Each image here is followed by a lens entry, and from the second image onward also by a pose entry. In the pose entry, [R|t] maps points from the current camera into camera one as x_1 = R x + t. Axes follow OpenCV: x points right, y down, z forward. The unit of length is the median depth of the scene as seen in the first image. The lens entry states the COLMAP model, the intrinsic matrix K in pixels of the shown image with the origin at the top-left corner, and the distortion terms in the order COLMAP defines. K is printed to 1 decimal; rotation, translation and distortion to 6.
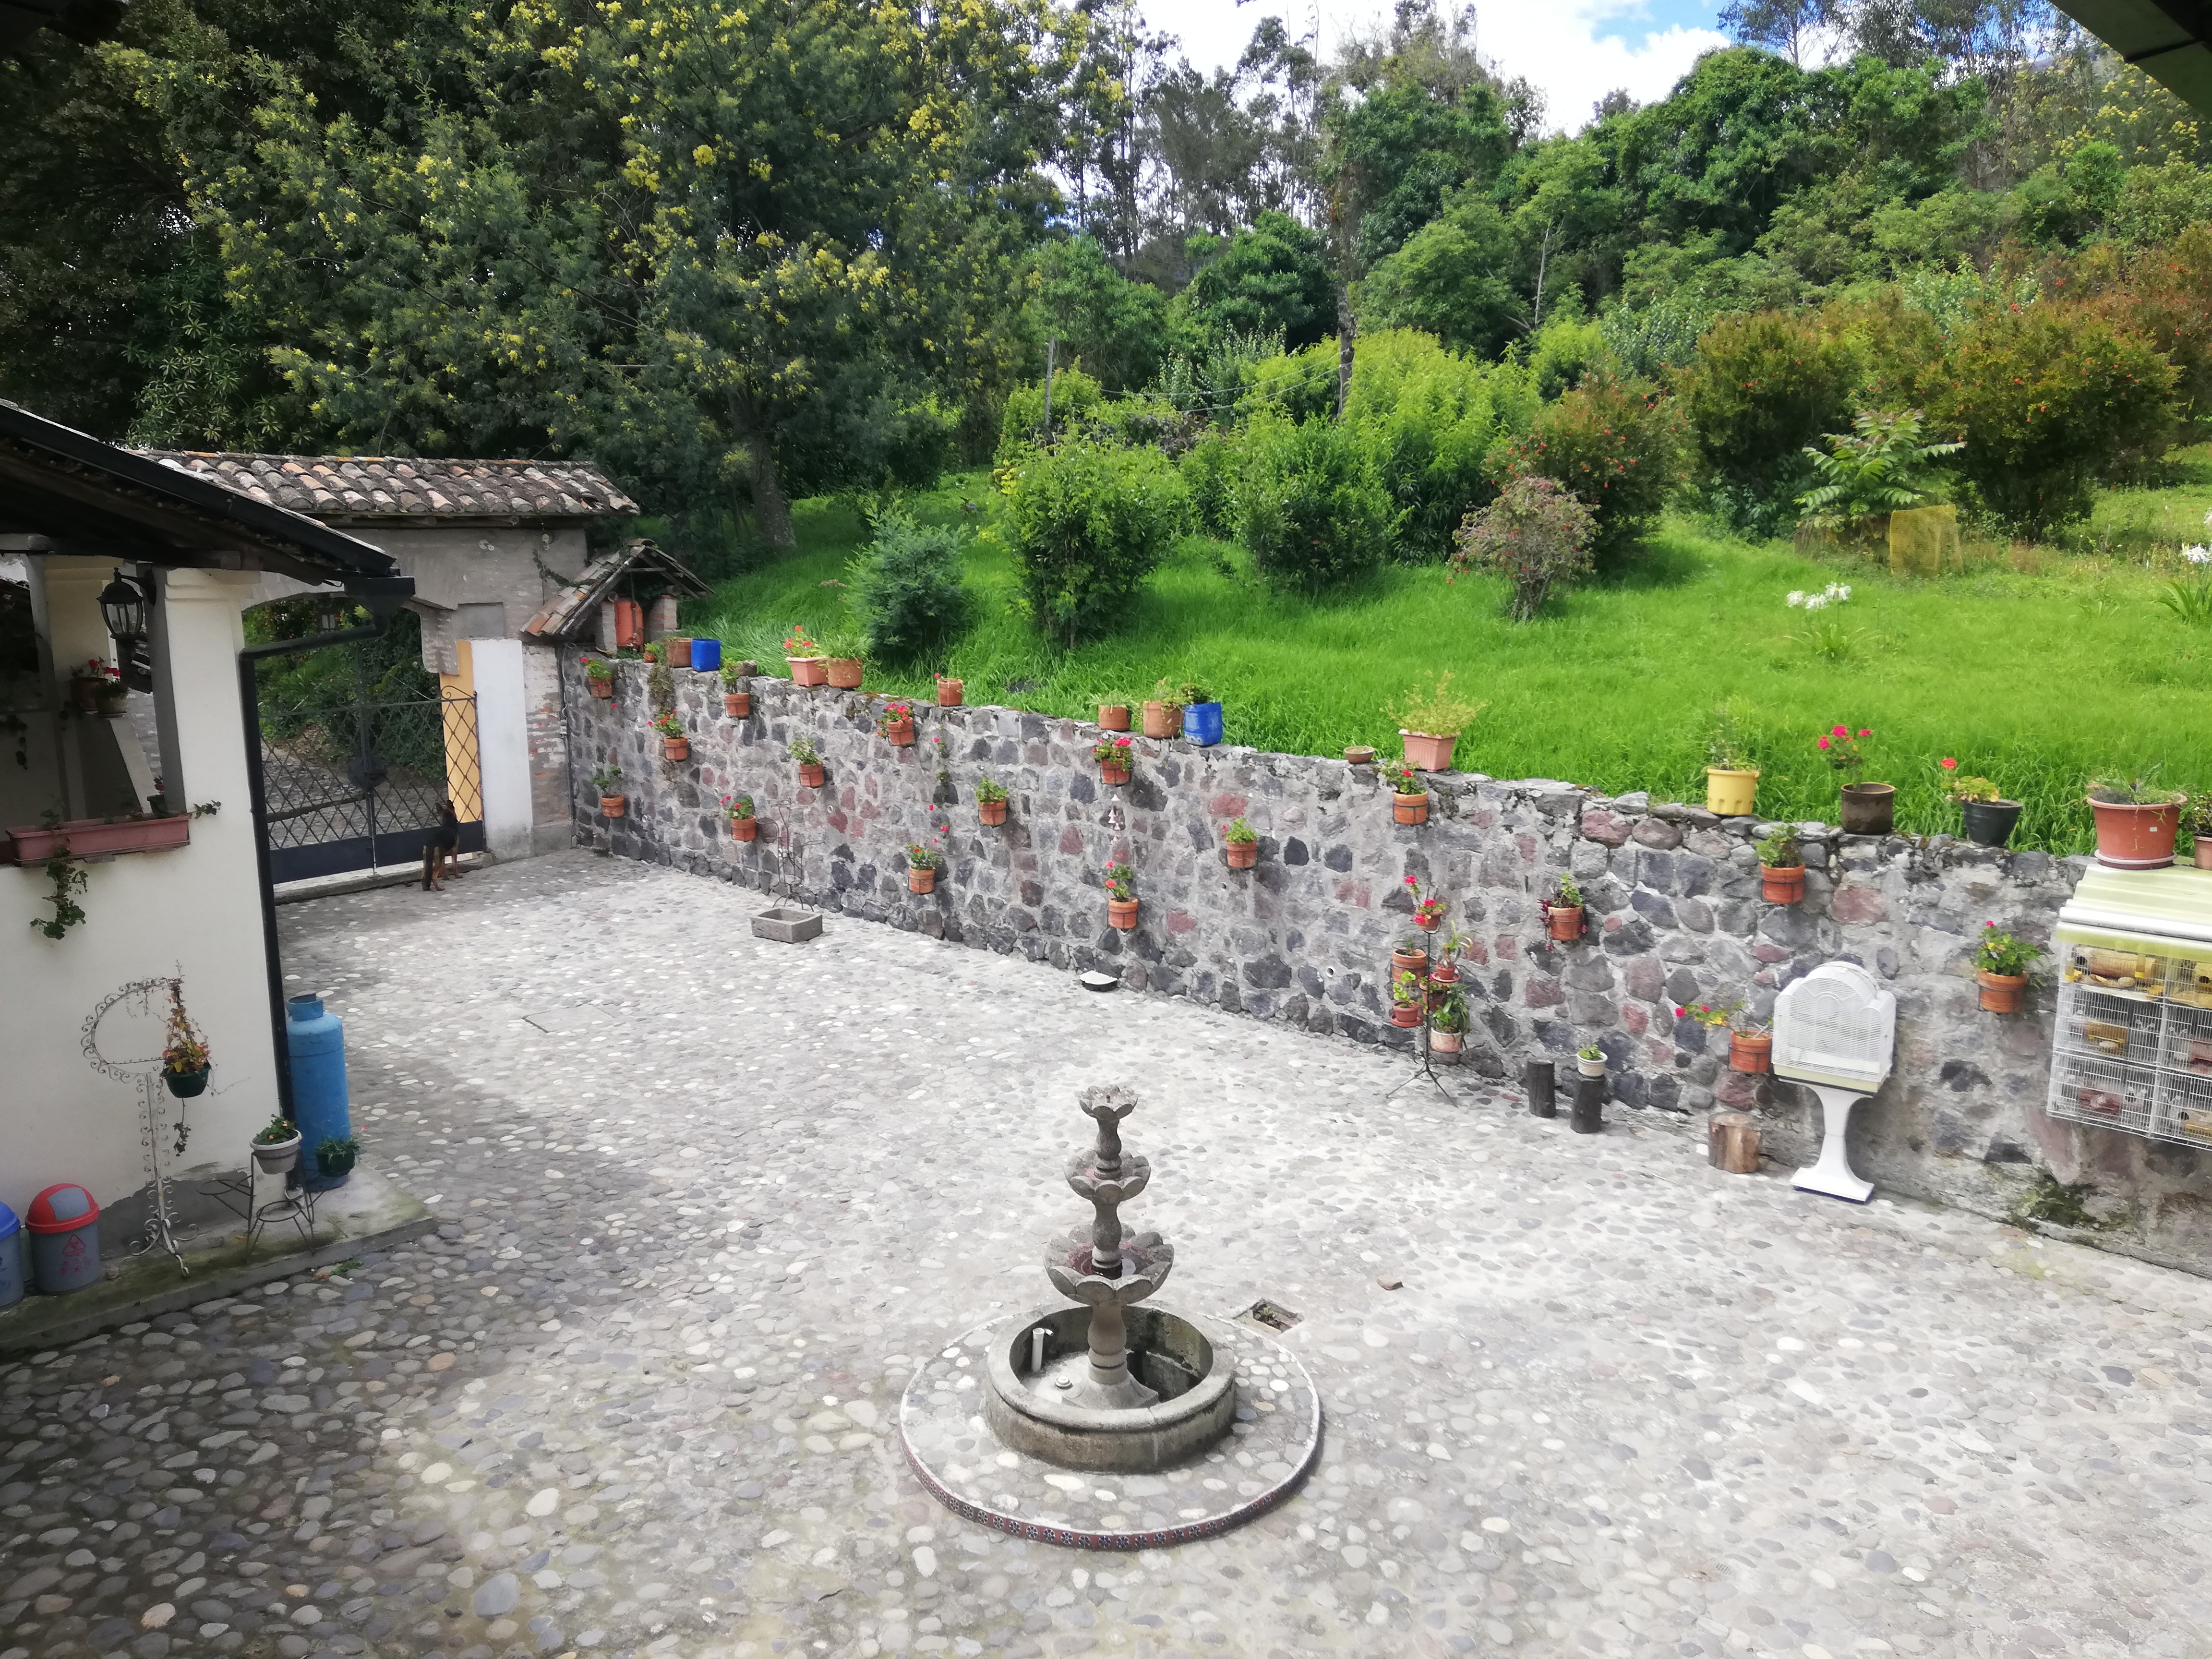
lens RADIAL K [[1642.0, 0, 1106.0], [0, 1642.0, 829.5], [0, 0, 1]] dist [0.104721, -0.160577]
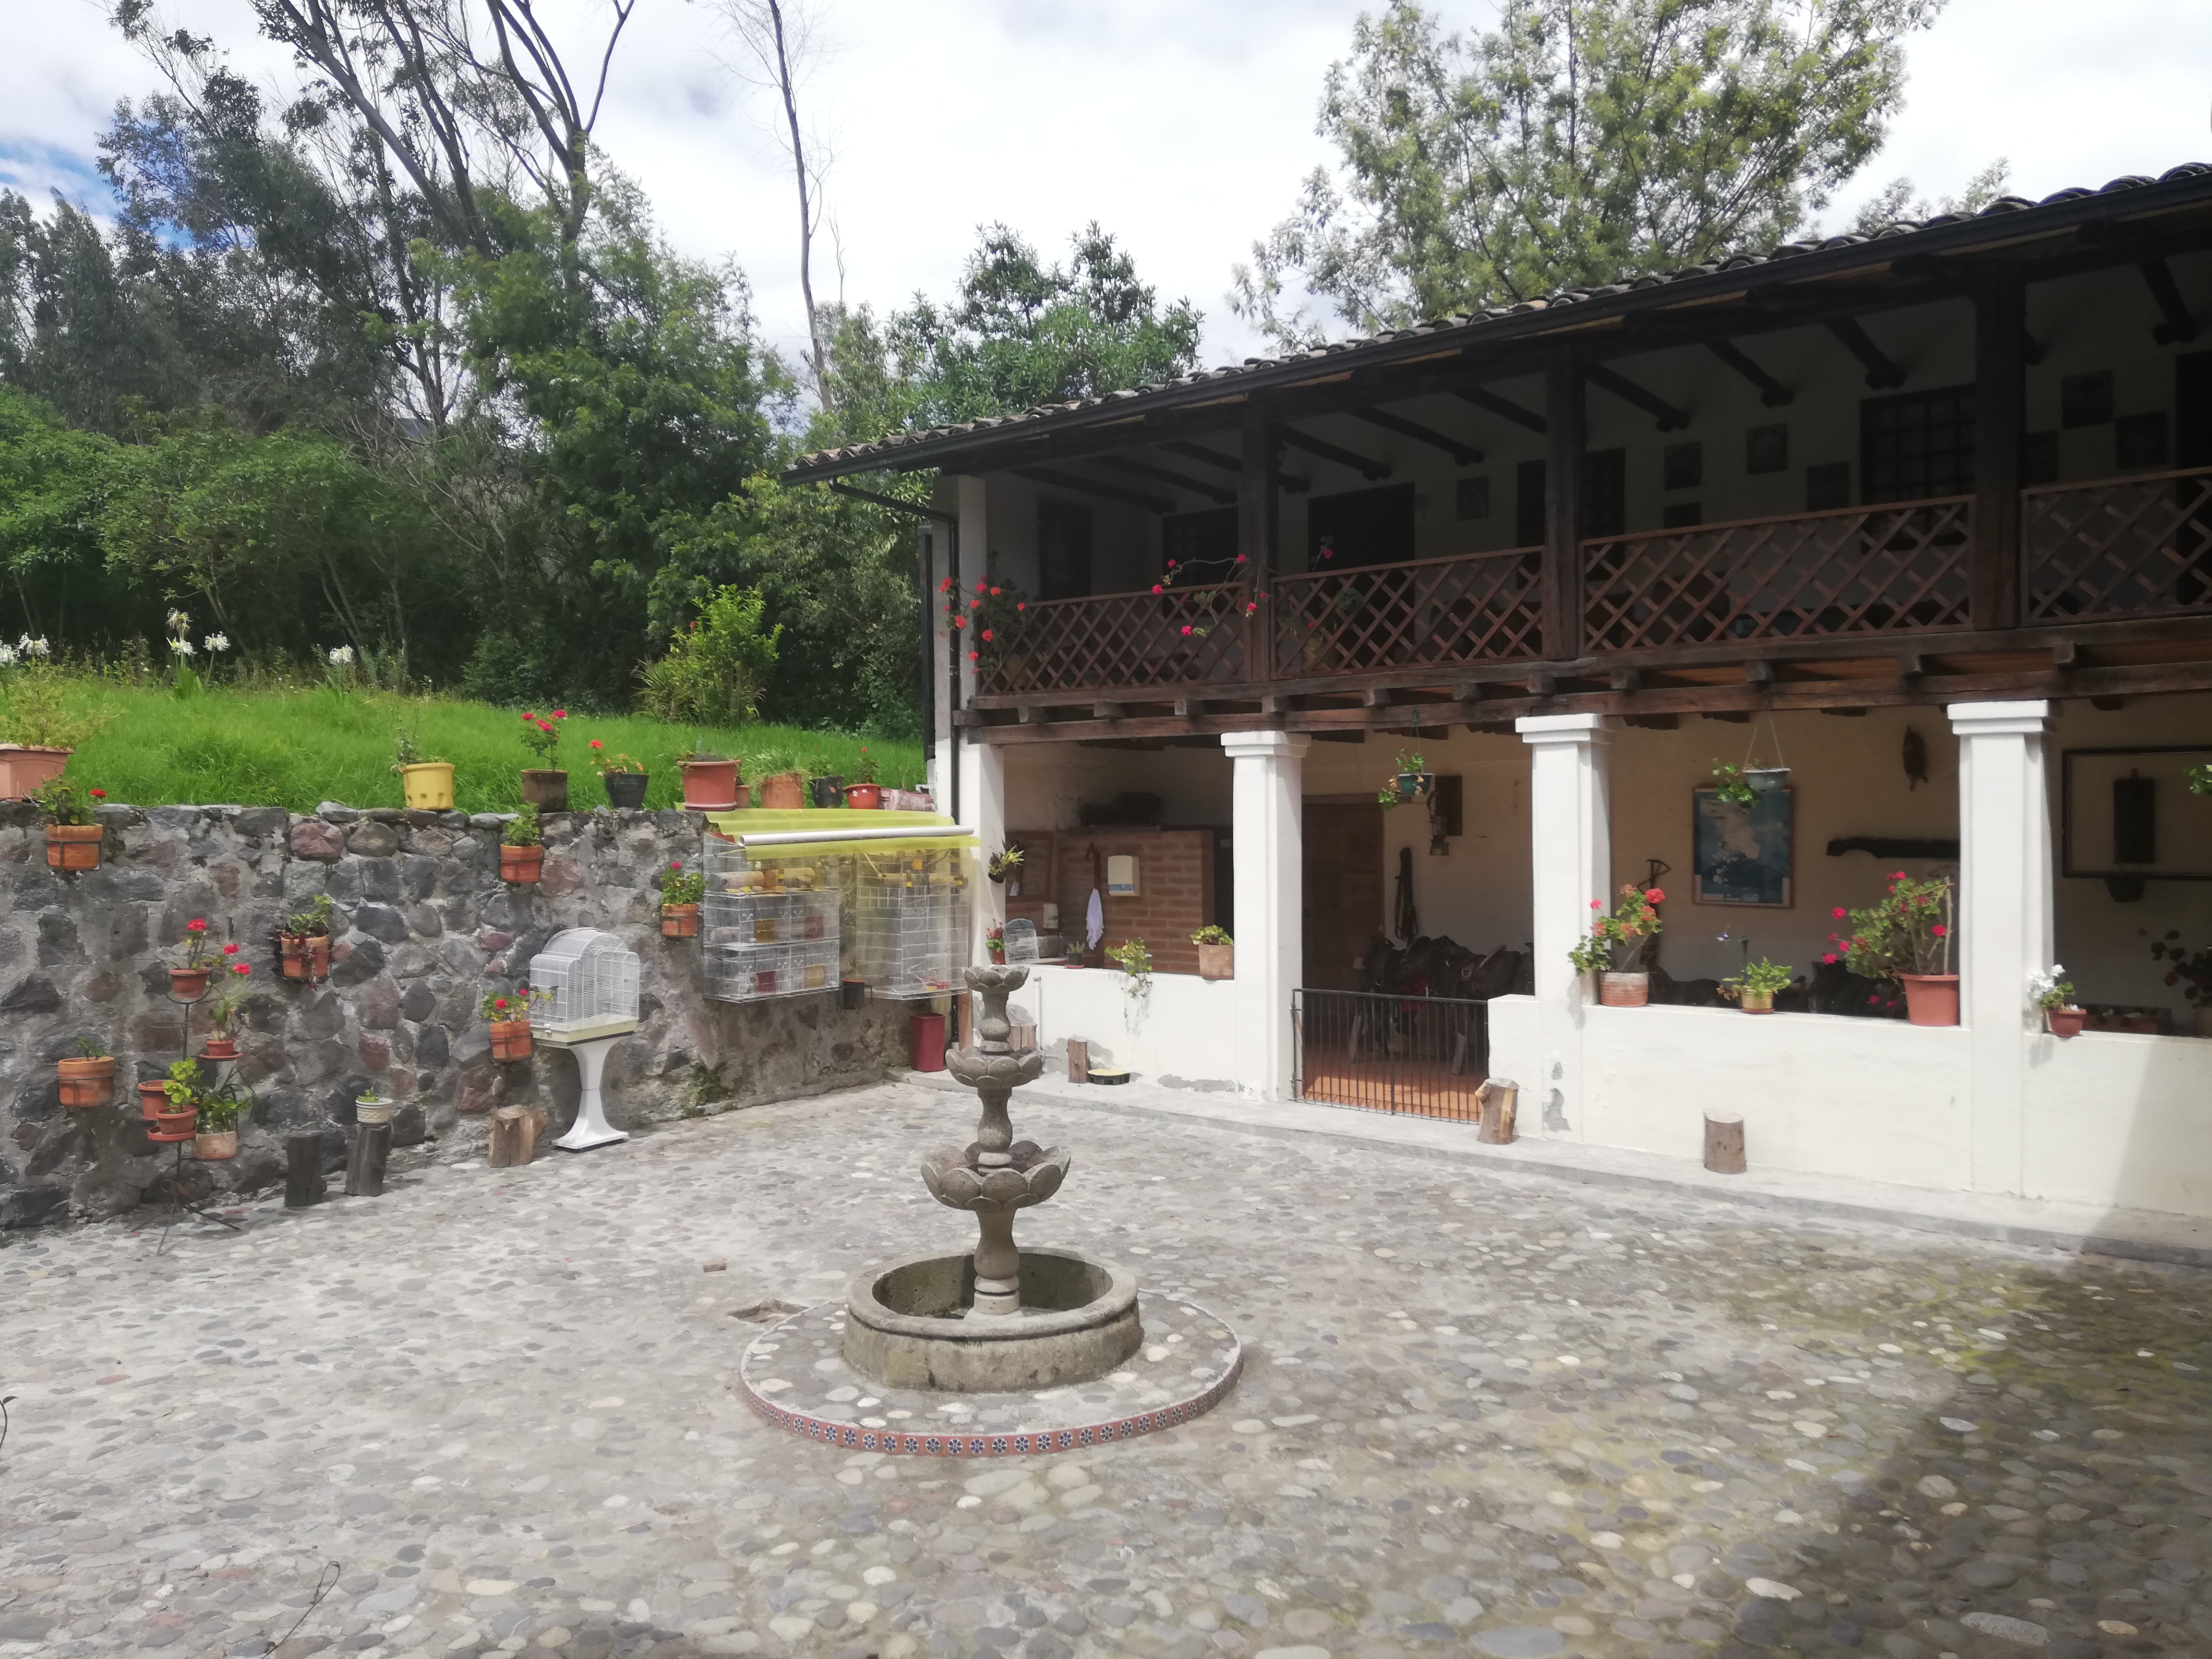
lens RADIAL K [[1633.2, 0, 1106.0], [0, 1633.2, 829.5], [0, 0, 1]] dist [0.084879, -0.111977]
pose [[-0.105622, -0.009049, 0.994365, -0.536404], [0.203328, 0.978635, 0.030504, 0.044370], [-0.973397, 0.205405, -0.101525, 0.617009]]
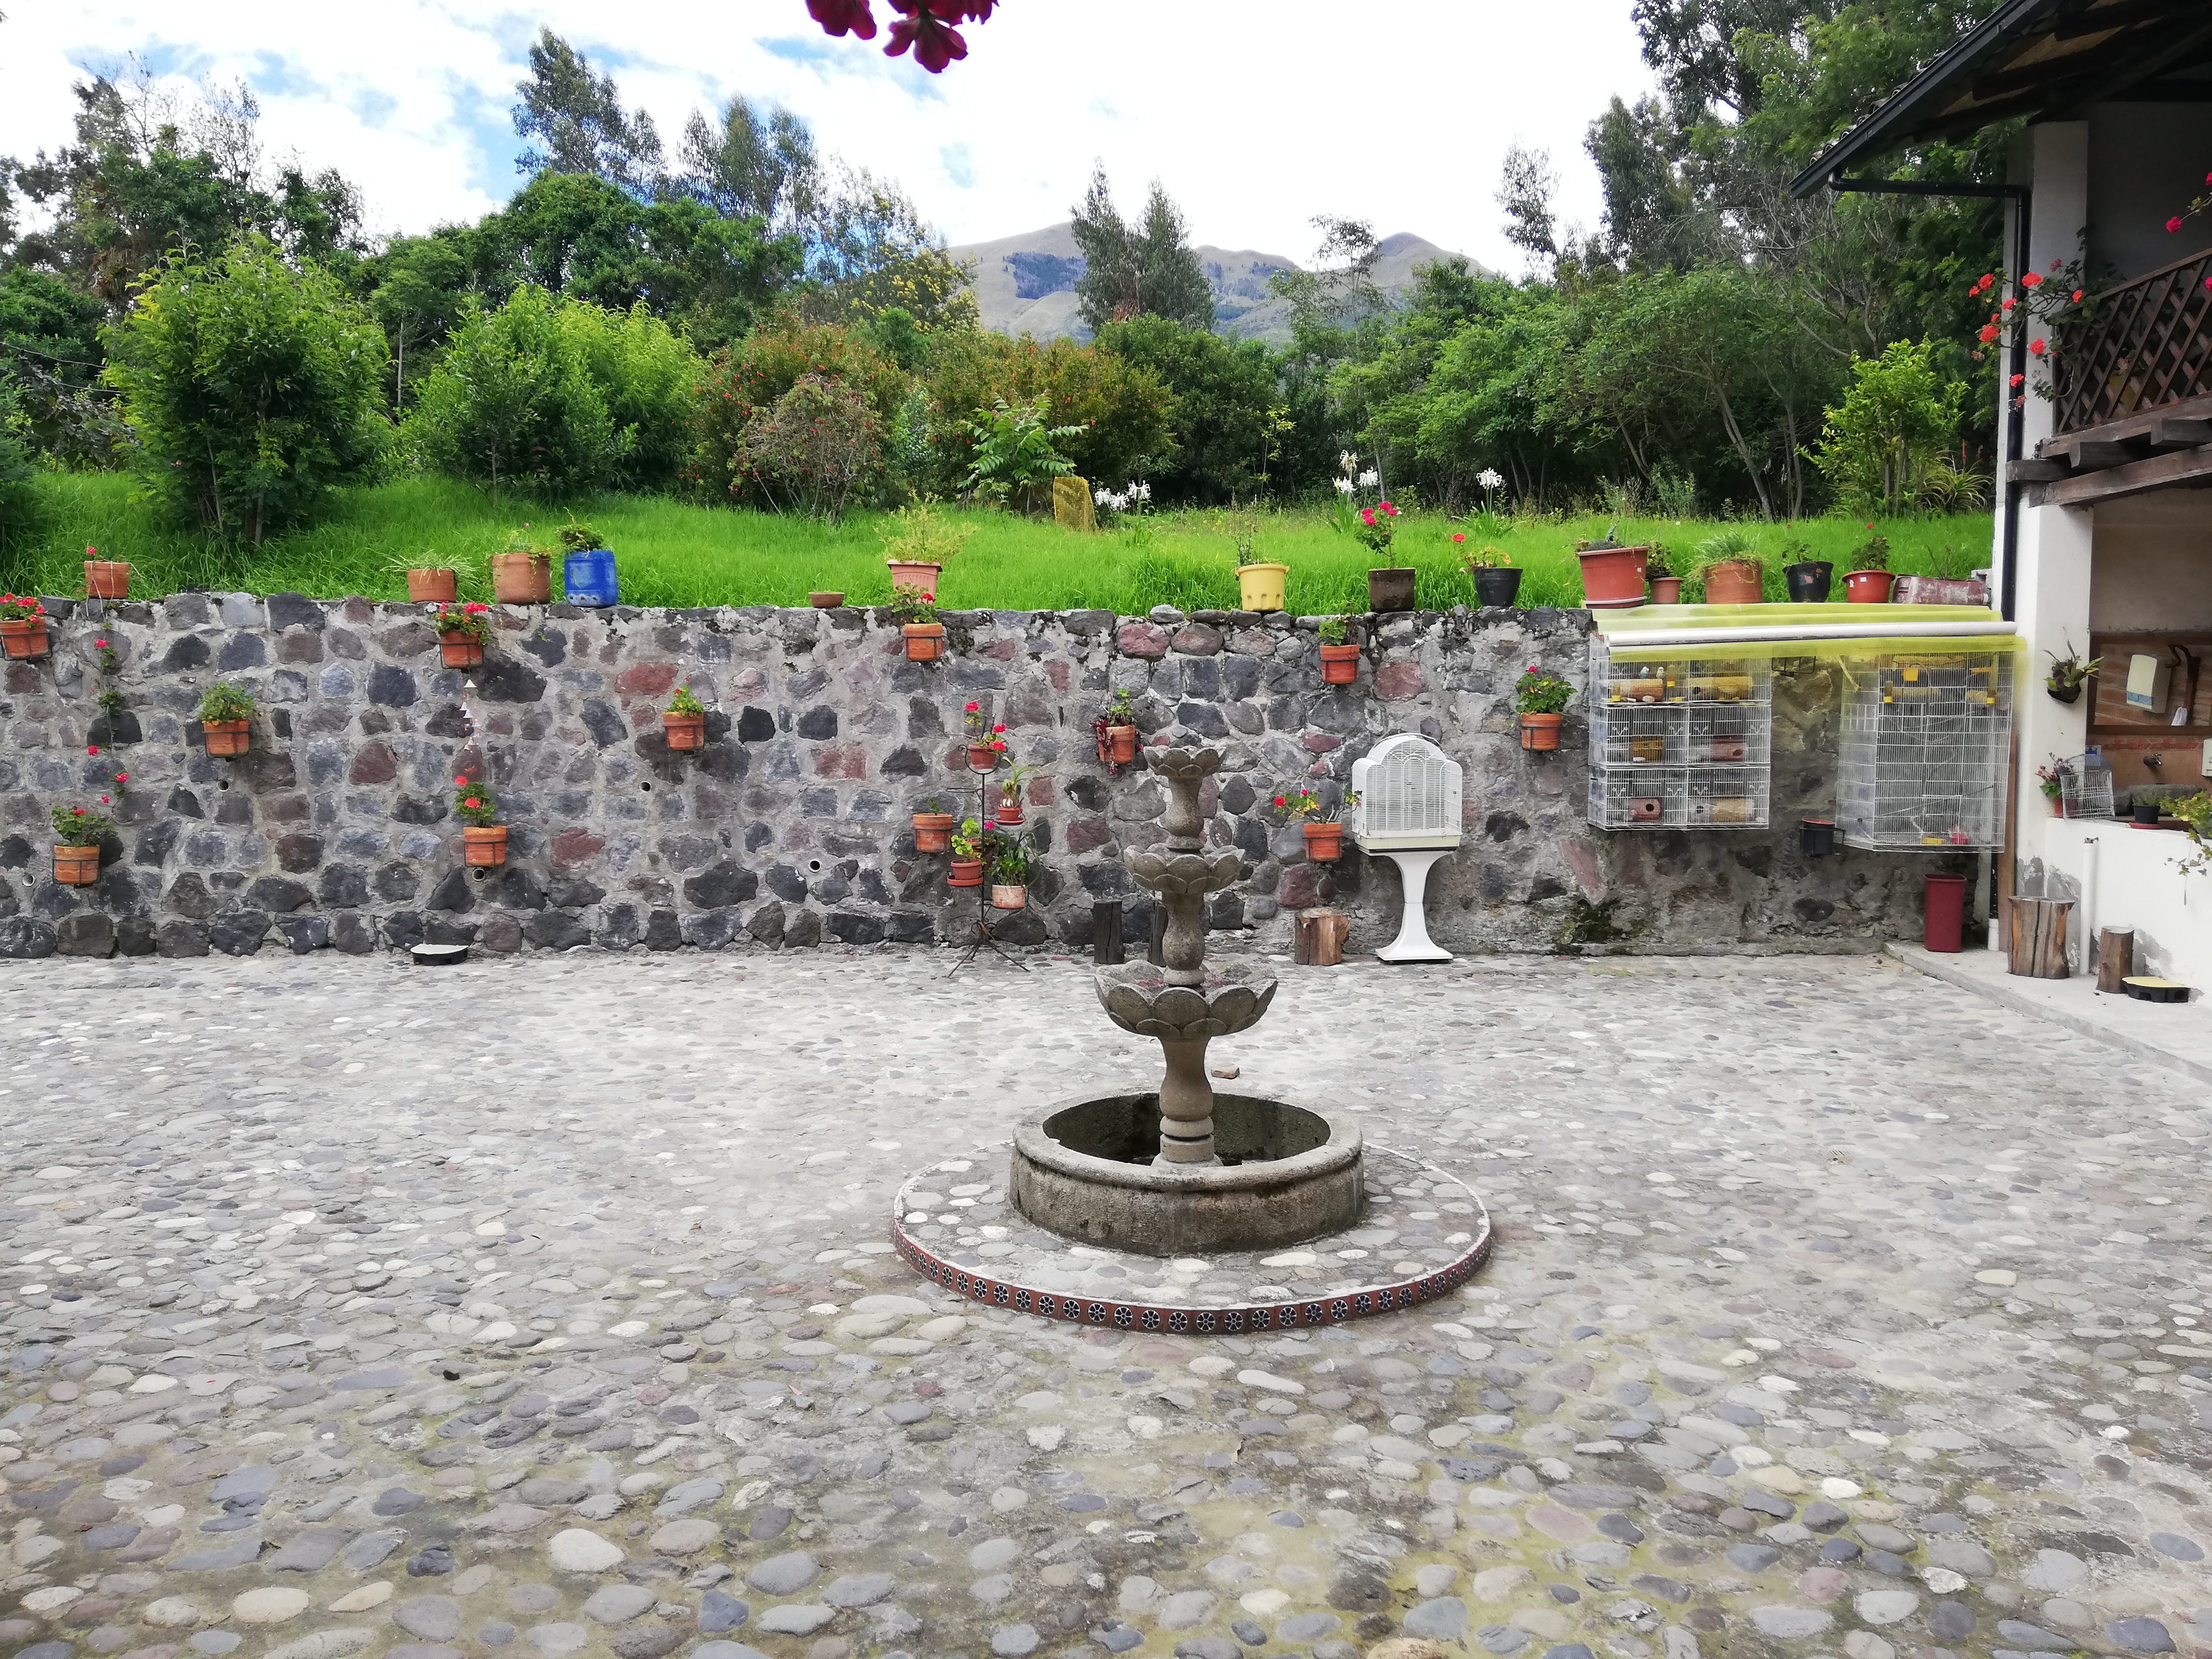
lens RADIAL K [[1642.0, 0, 1106.0], [0, 1642.0, 829.5], [0, 0, 1]] dist [0.104721, -0.160577]
pose [[0.744707, -0.063145, 0.664398, -0.307930], [0.140066, 0.988131, -0.063083, 0.144390], [-0.652528, 0.140038, 0.744712, 0.297536]]
